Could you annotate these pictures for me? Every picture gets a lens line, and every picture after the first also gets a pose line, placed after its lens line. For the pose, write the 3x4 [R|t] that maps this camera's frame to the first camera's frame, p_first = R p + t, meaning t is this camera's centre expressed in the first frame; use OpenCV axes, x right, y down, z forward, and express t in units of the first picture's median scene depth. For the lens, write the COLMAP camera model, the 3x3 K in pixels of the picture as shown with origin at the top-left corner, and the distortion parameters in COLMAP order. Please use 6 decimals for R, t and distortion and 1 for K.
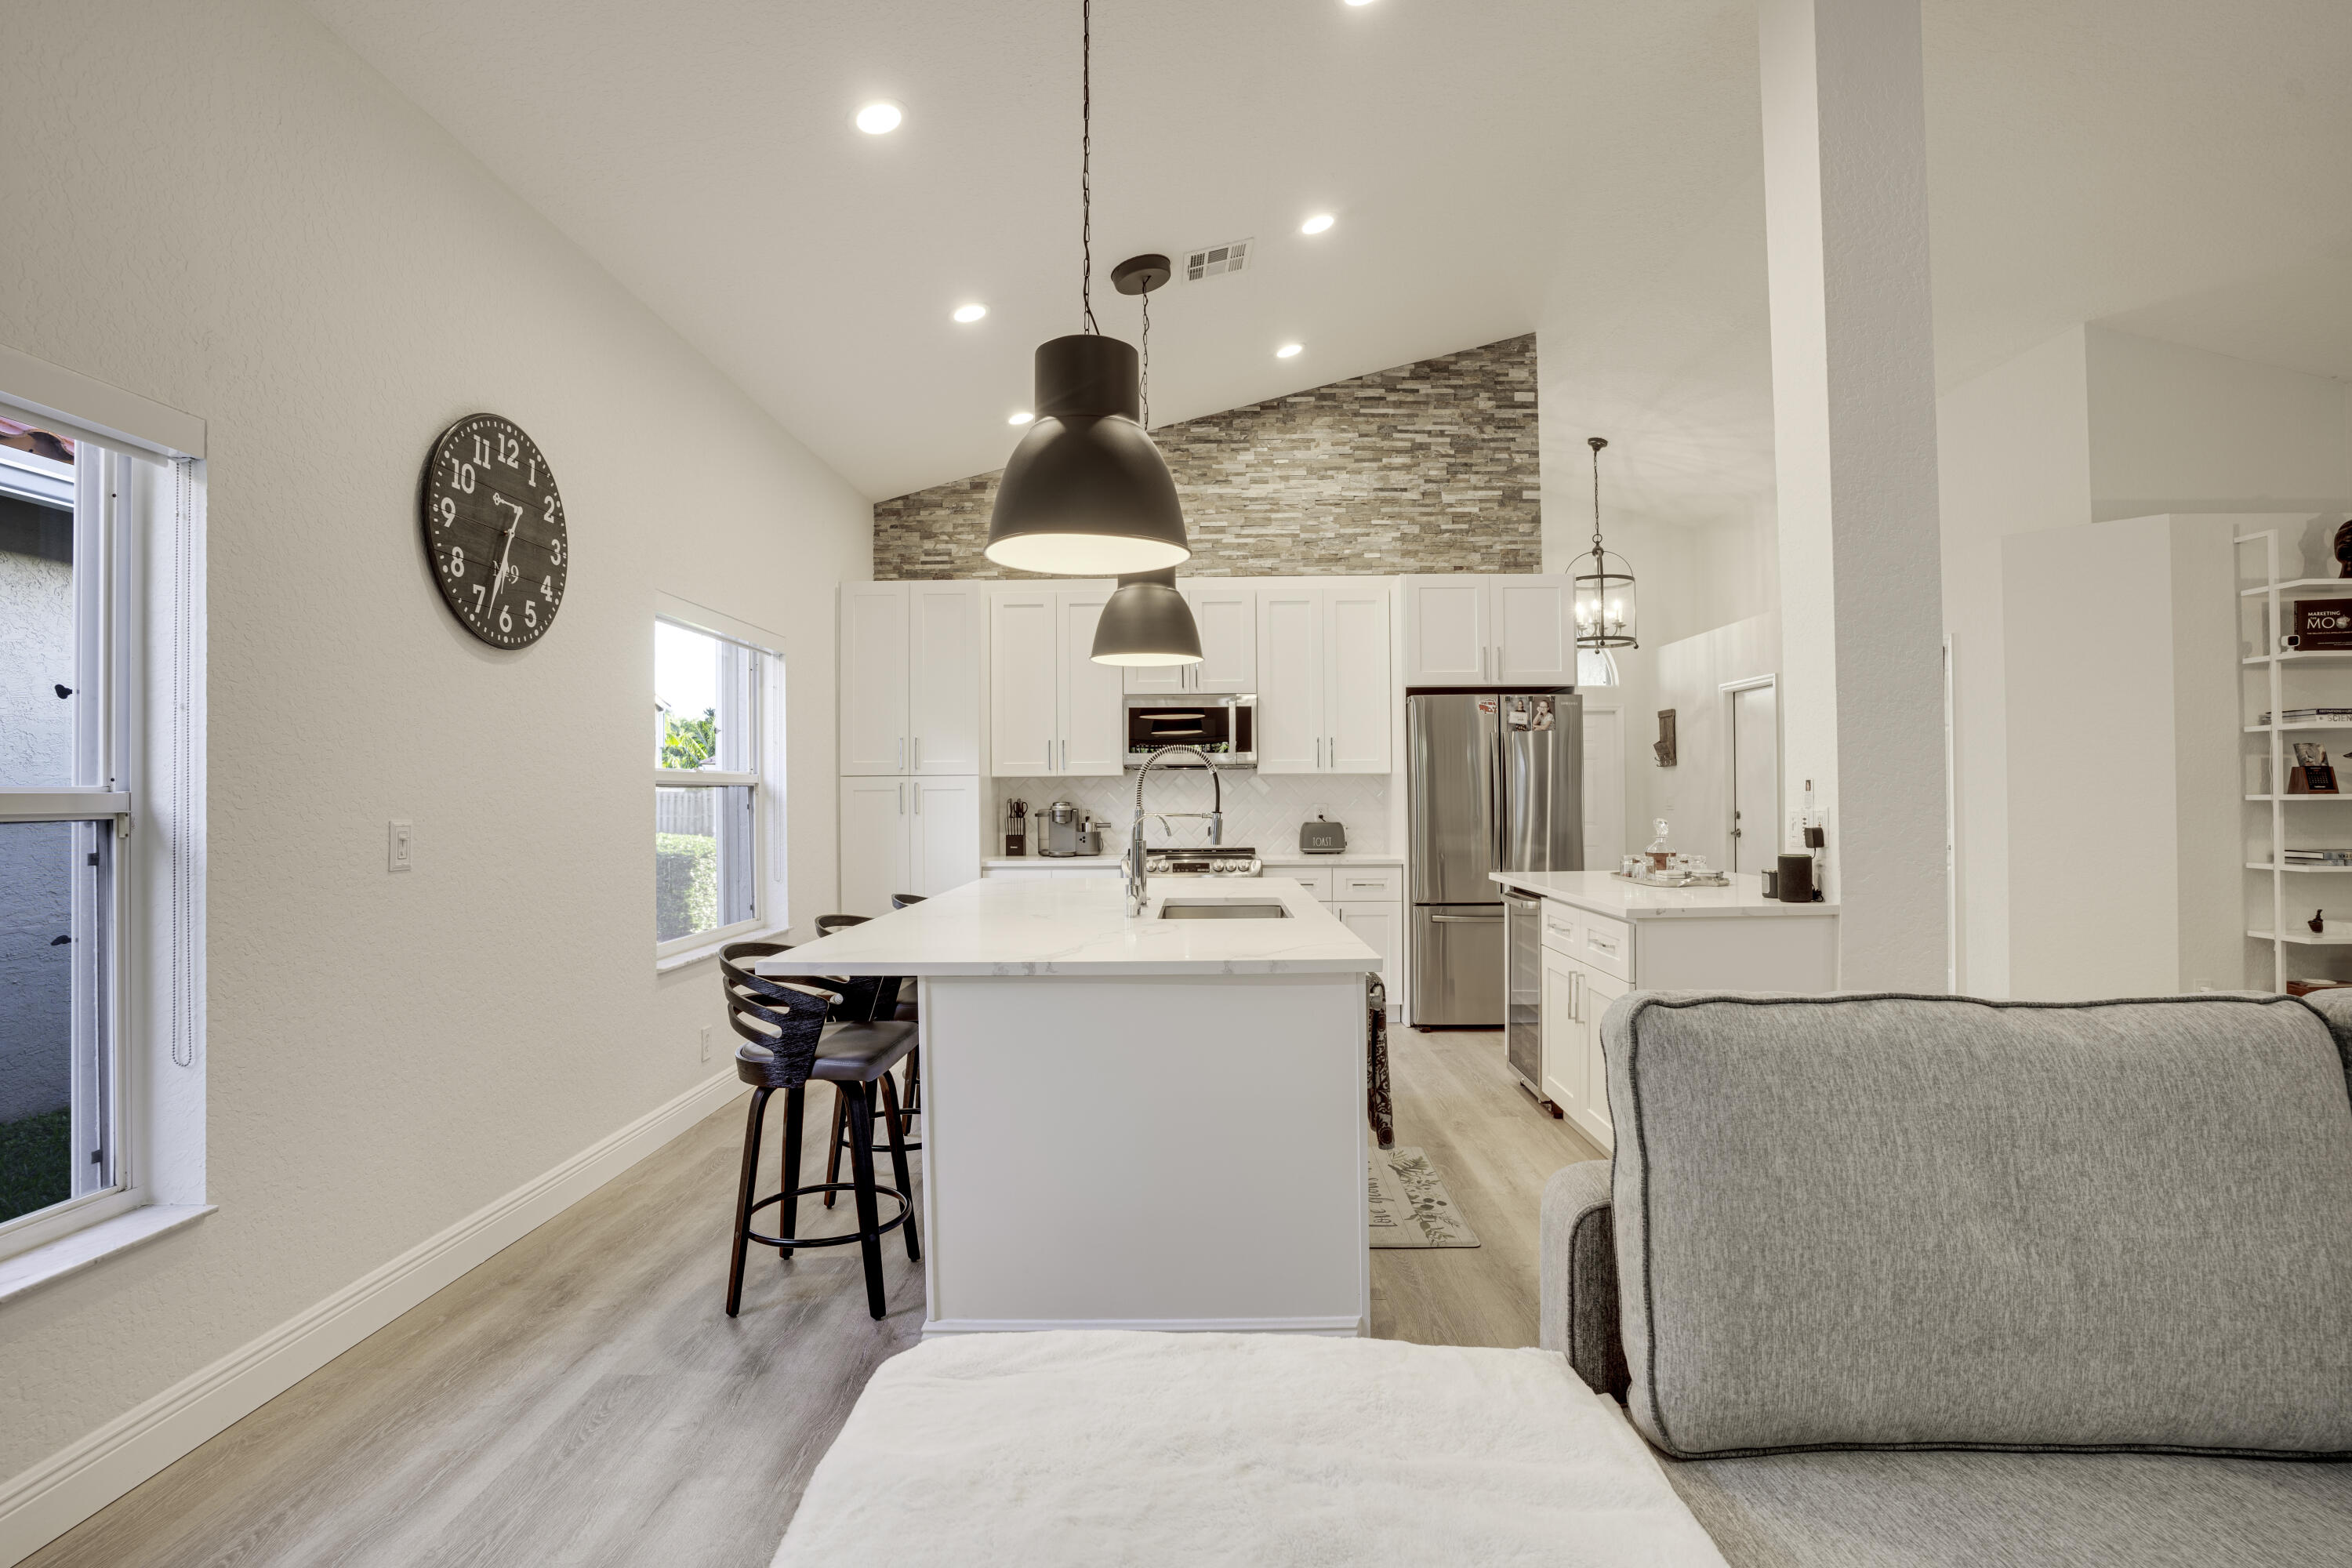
lens RADIAL K [[1142.6, 0, 1177.8], [0, 1142.6, 777.1], [0, 0, 1]] dist [-0.077896, 0.034294]
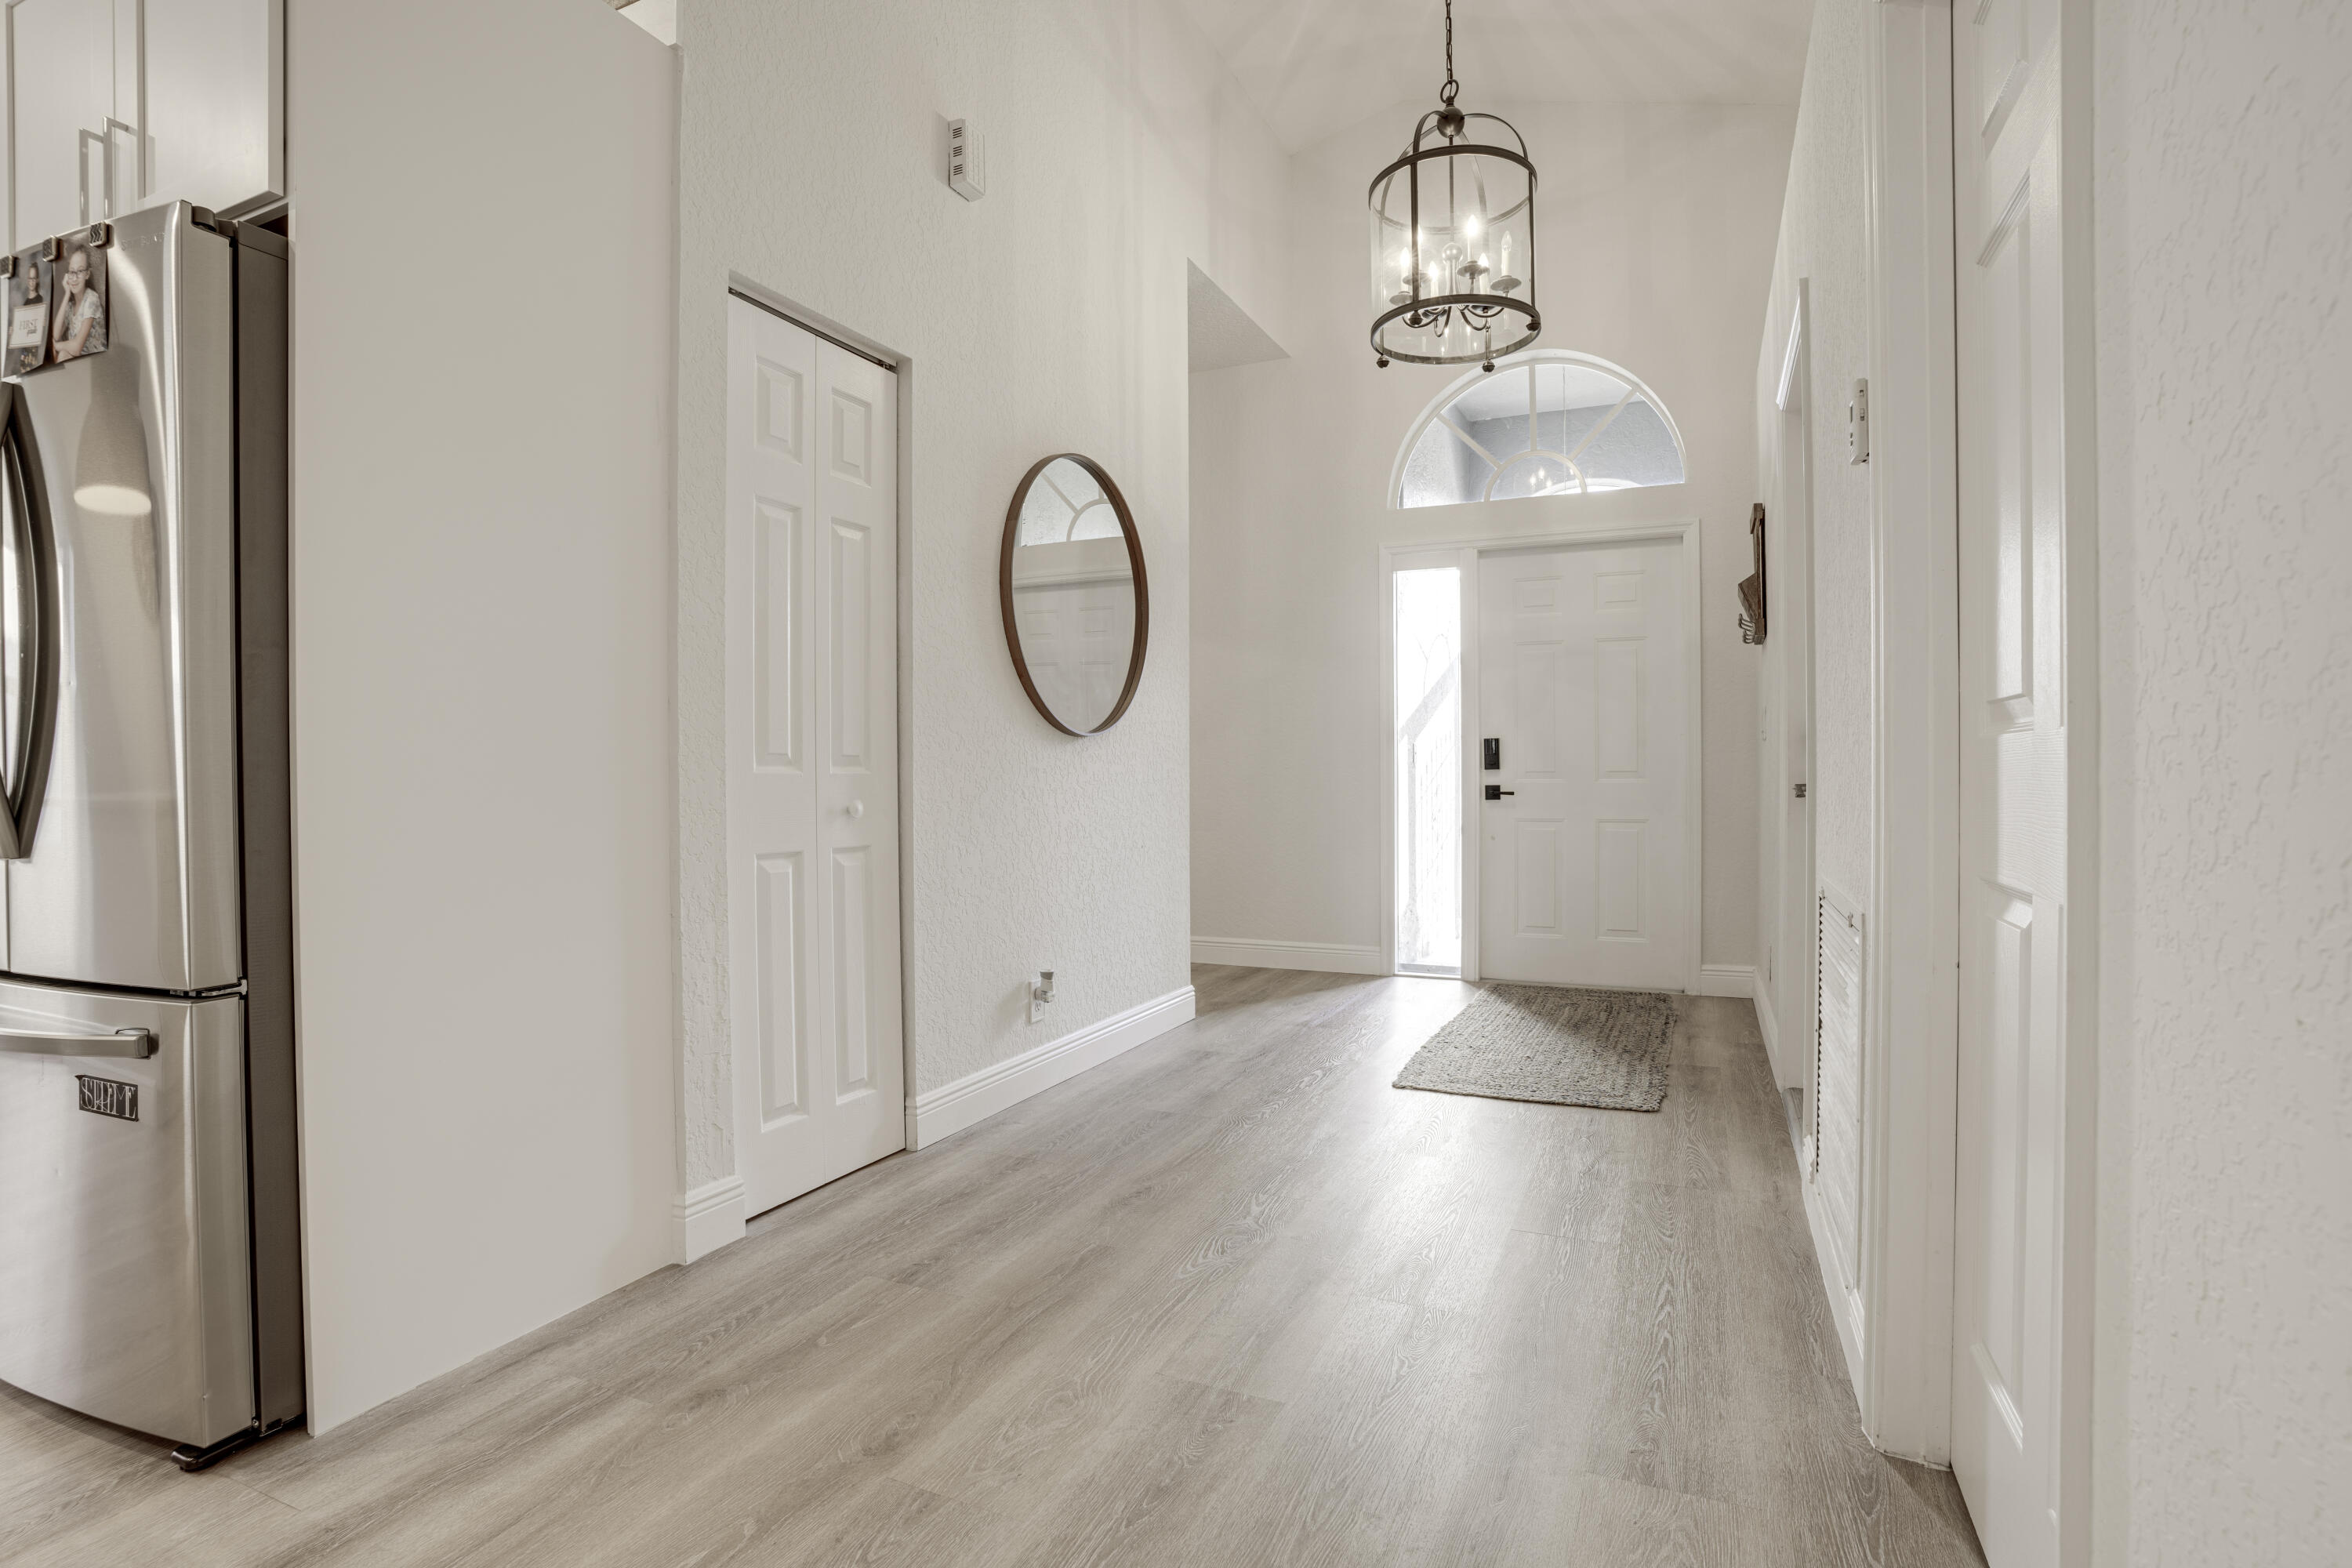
lens RADIAL K [[1142.6, 0, 1177.6], [0, 1142.6, 779.2], [0, 0, 1]] dist [-0.077896, 0.034294]
pose [[0.918671, 0.003218, -0.395011, 0.607380], [0.005328, 0.999775, 0.020535, 0.051582], [0.394988, -0.020969, 0.918447, 0.782284]]
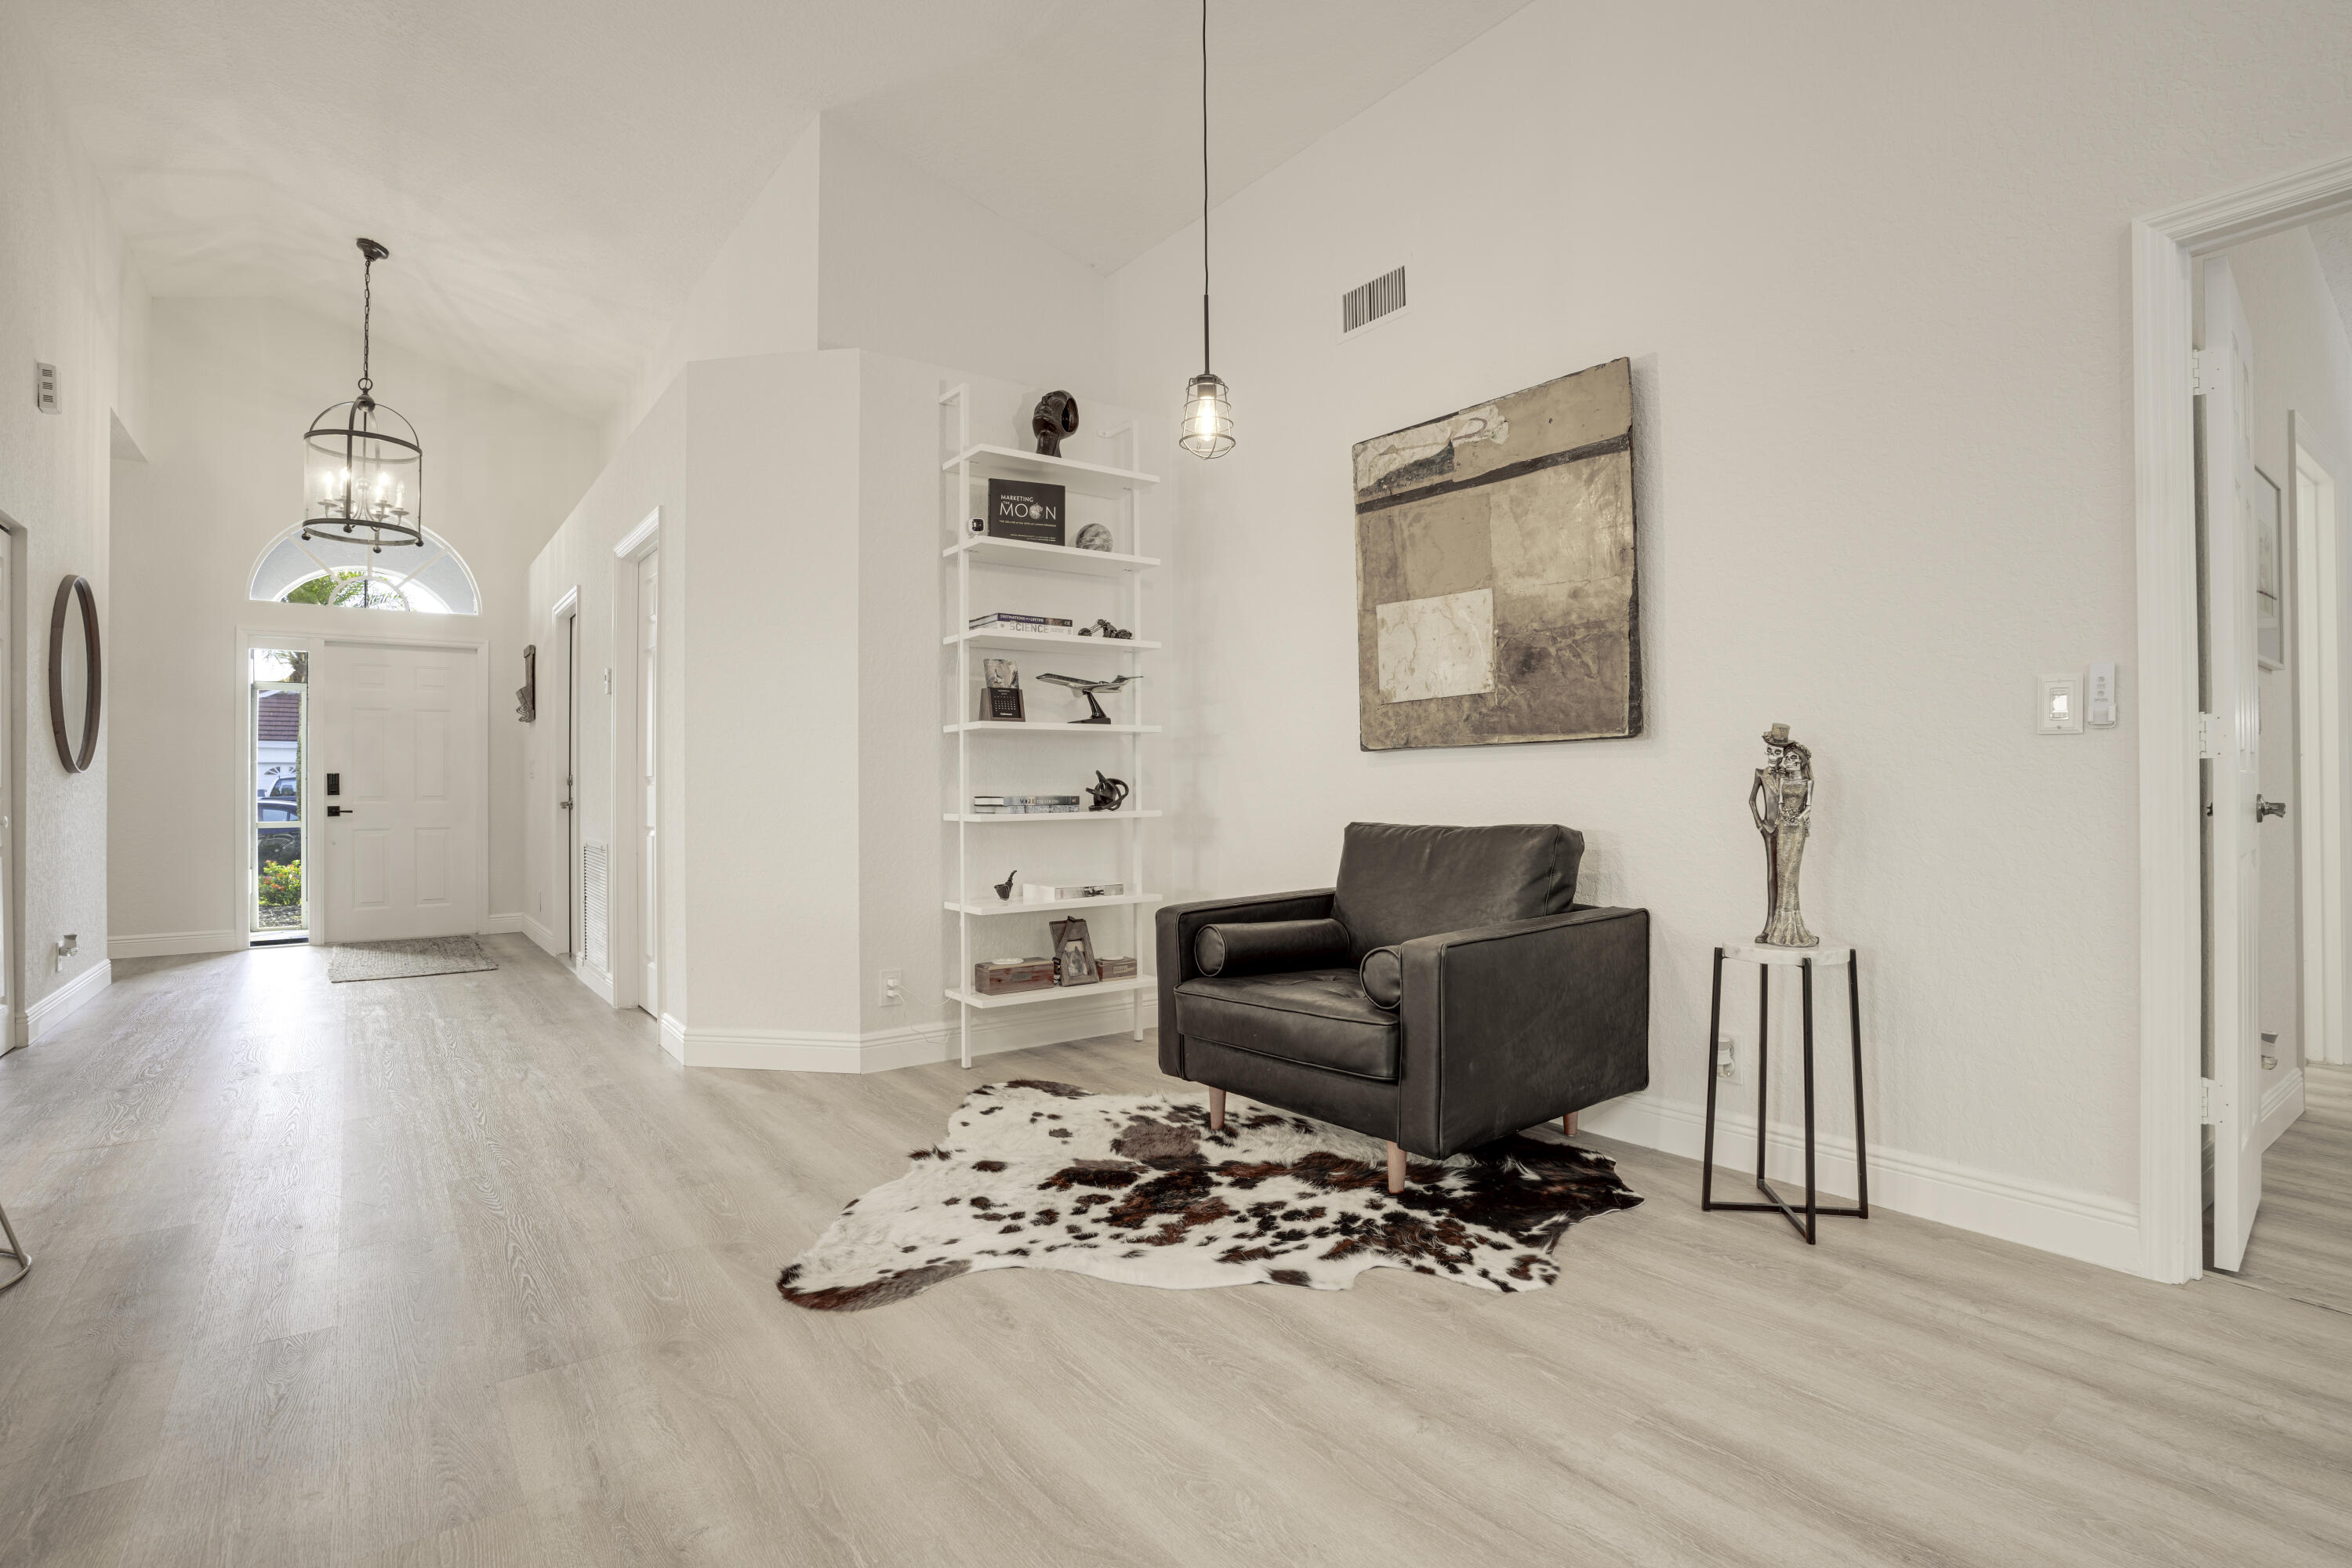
lens RADIAL K [[1142.6, 0, 1170.4], [0, 1142.6, 781.8], [0, 0, 1]] dist [-0.077896, 0.034294]
pose [[0.791080, 0.006349, 0.611680, 0.480061], [-0.007796, 0.999970, -0.000296, 0.042700], [-0.611663, -0.004535, 0.791105, 0.209722]]
